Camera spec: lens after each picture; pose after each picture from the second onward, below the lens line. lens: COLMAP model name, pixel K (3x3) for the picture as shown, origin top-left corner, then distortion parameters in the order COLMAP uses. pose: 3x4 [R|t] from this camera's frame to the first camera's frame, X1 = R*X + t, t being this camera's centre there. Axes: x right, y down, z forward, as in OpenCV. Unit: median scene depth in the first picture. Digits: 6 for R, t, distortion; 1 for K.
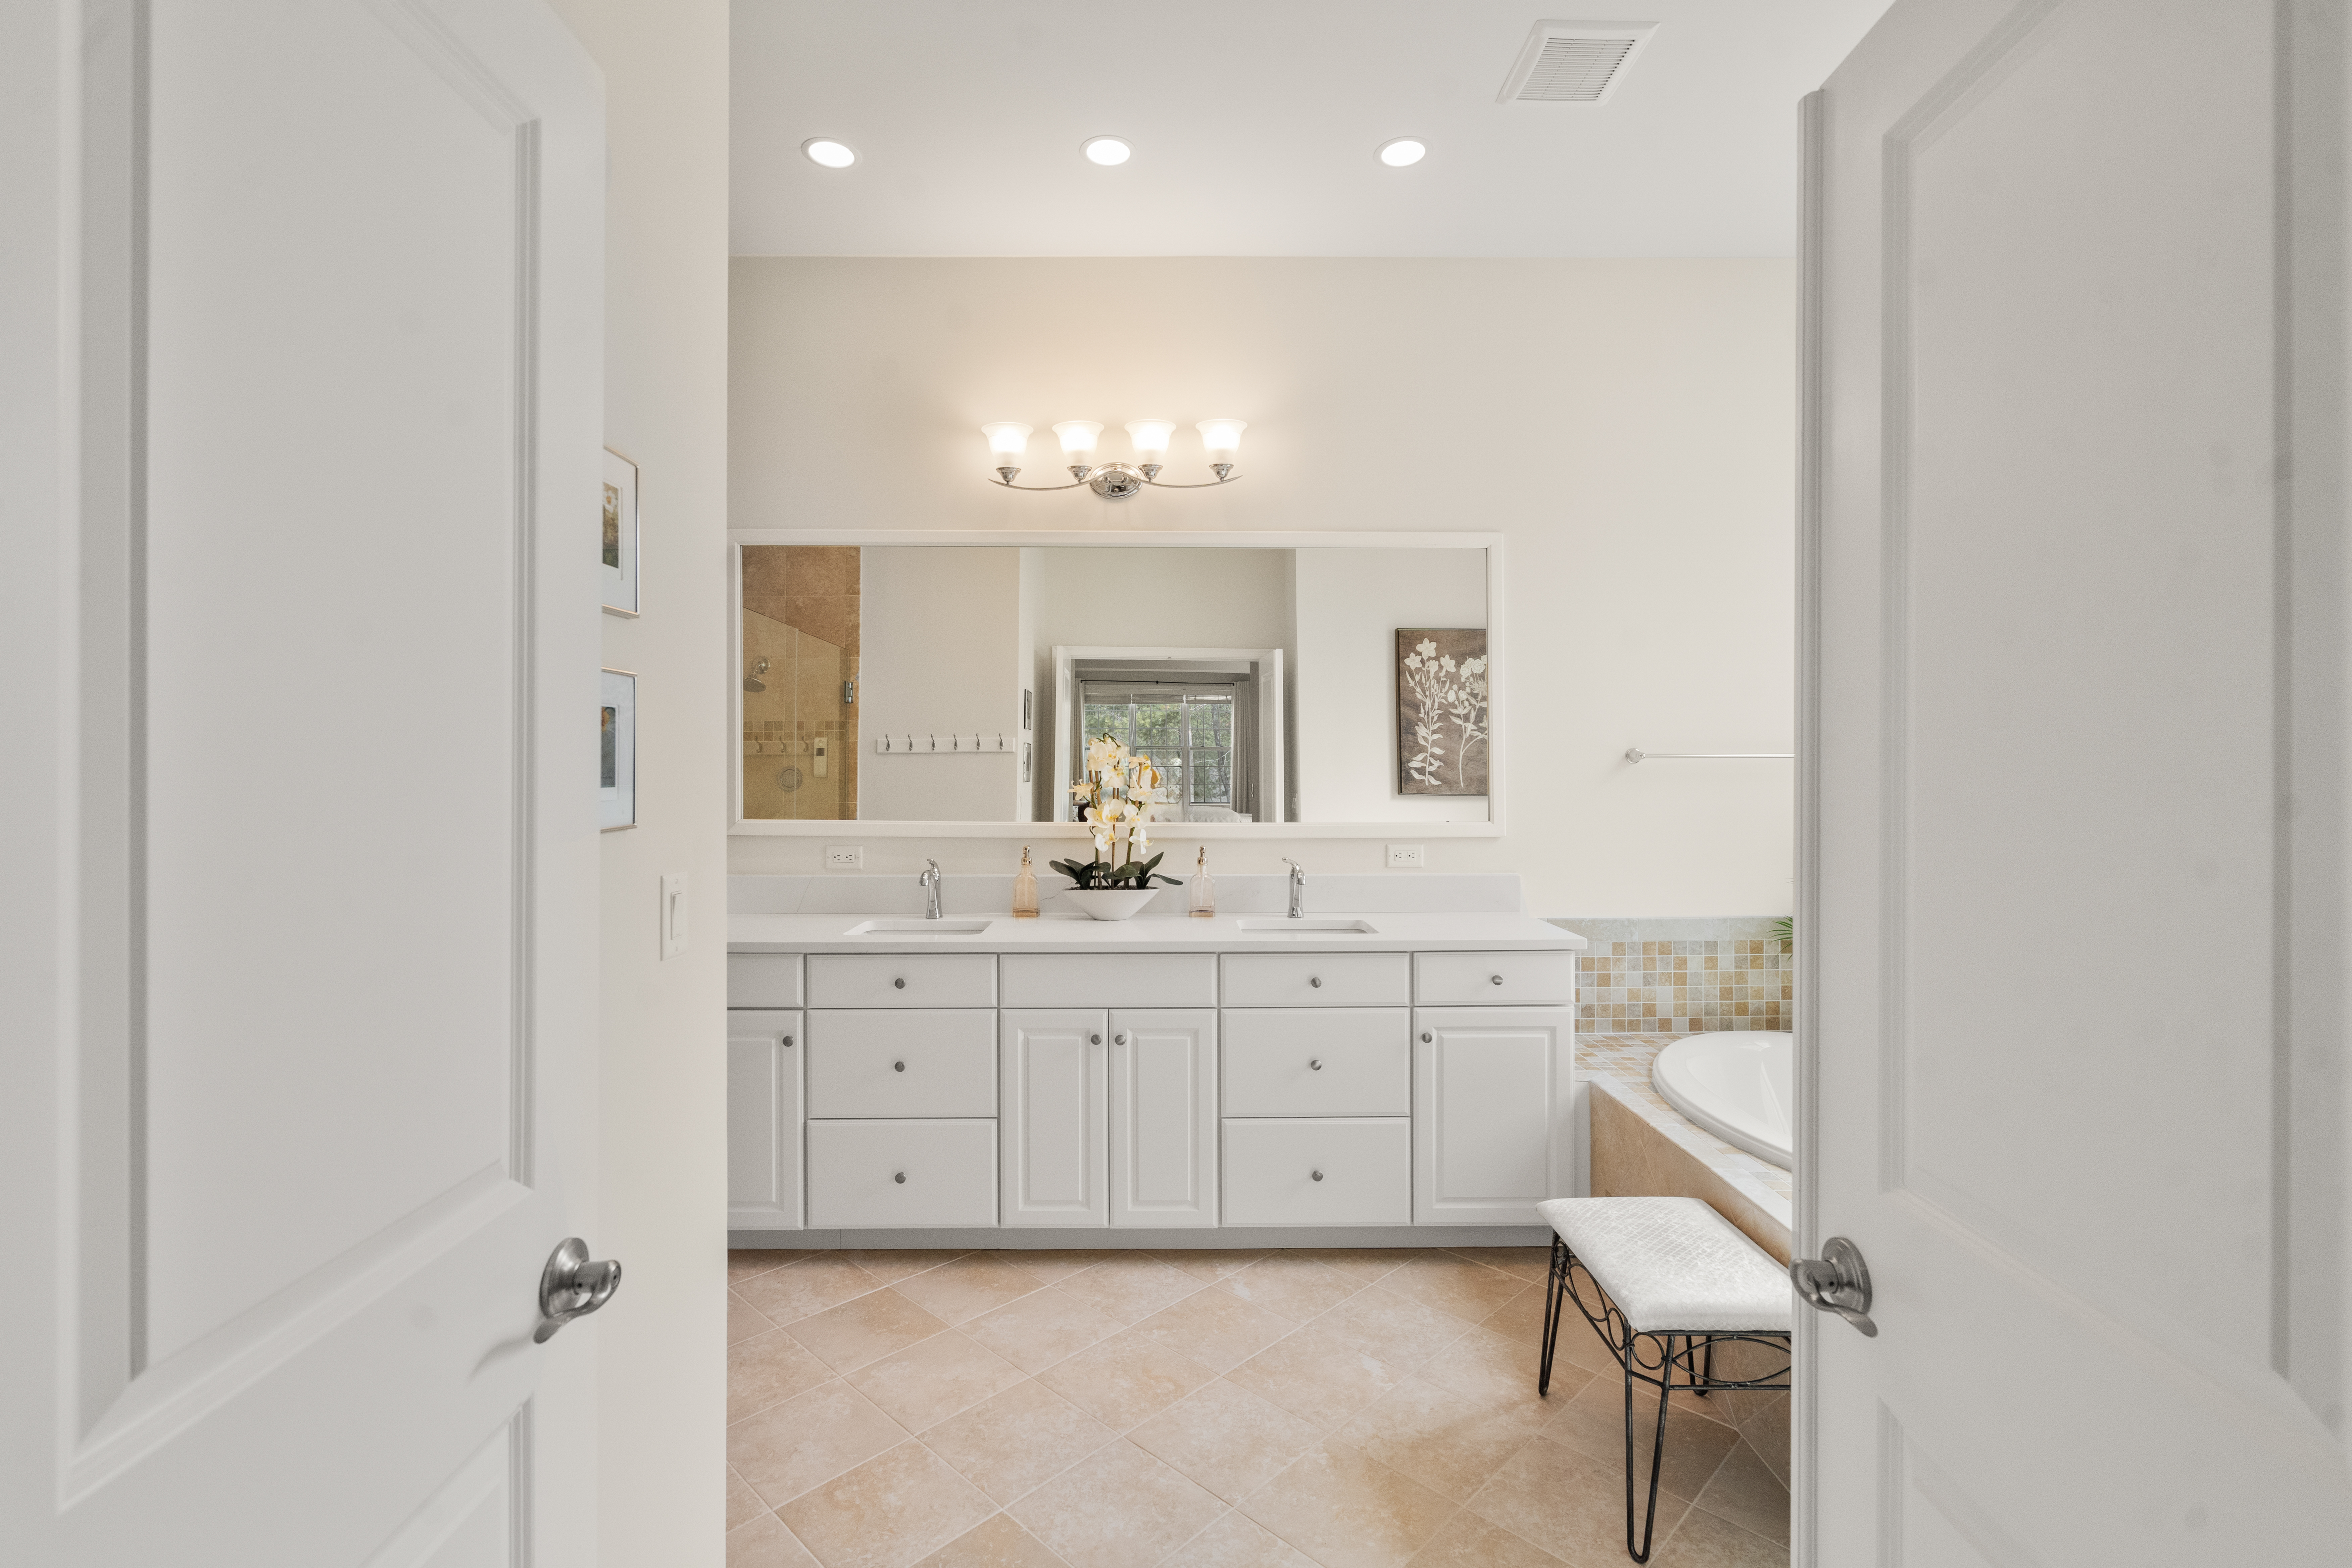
lens RADIAL K [[1071.9, 0, 1183.9], [0, 1071.9, 770.1], [0, 0, 1]] dist [0.012683, 0.000316]
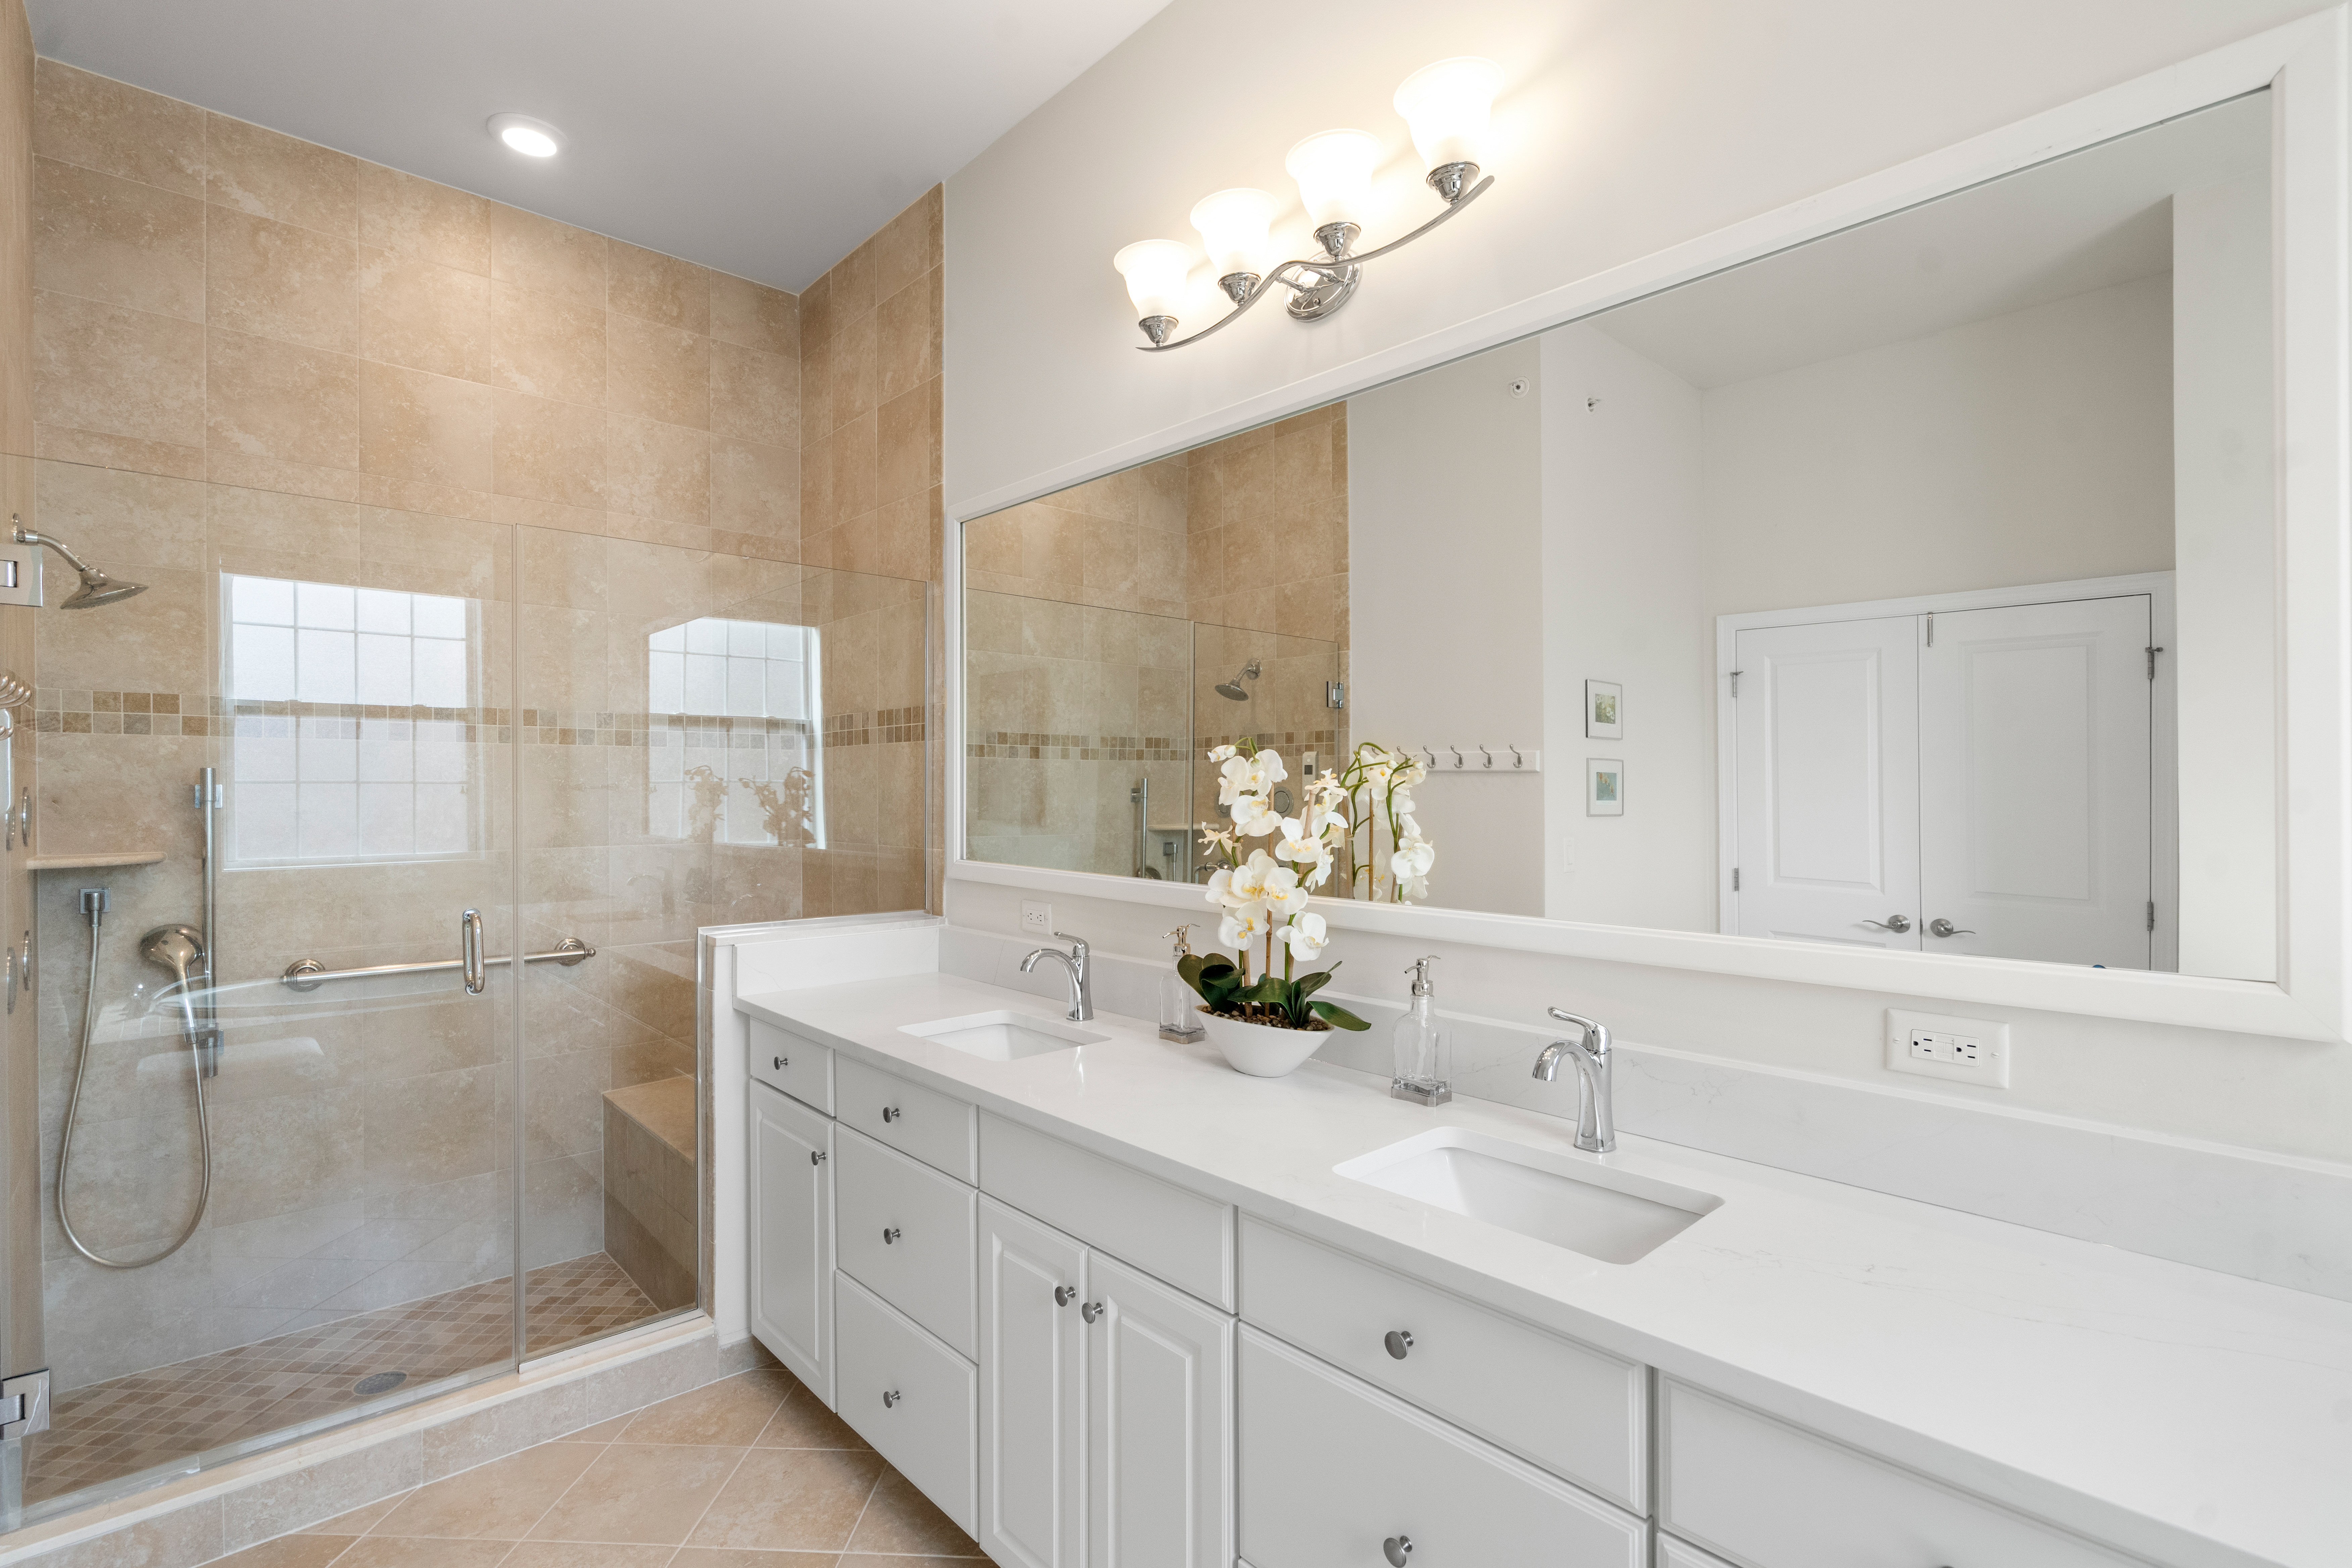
lens RADIAL K [[1071.9, 0, 1174.6], [0, 1071.9, 799.4], [0, 0, 1]] dist [0.012683, 0.000316]
pose [[0.678820, 0.011588, -0.734214, 0.306075], [-0.000550, 0.999883, 0.015273, -0.010512], [0.734305, -0.009964, 0.678747, 0.576008]]
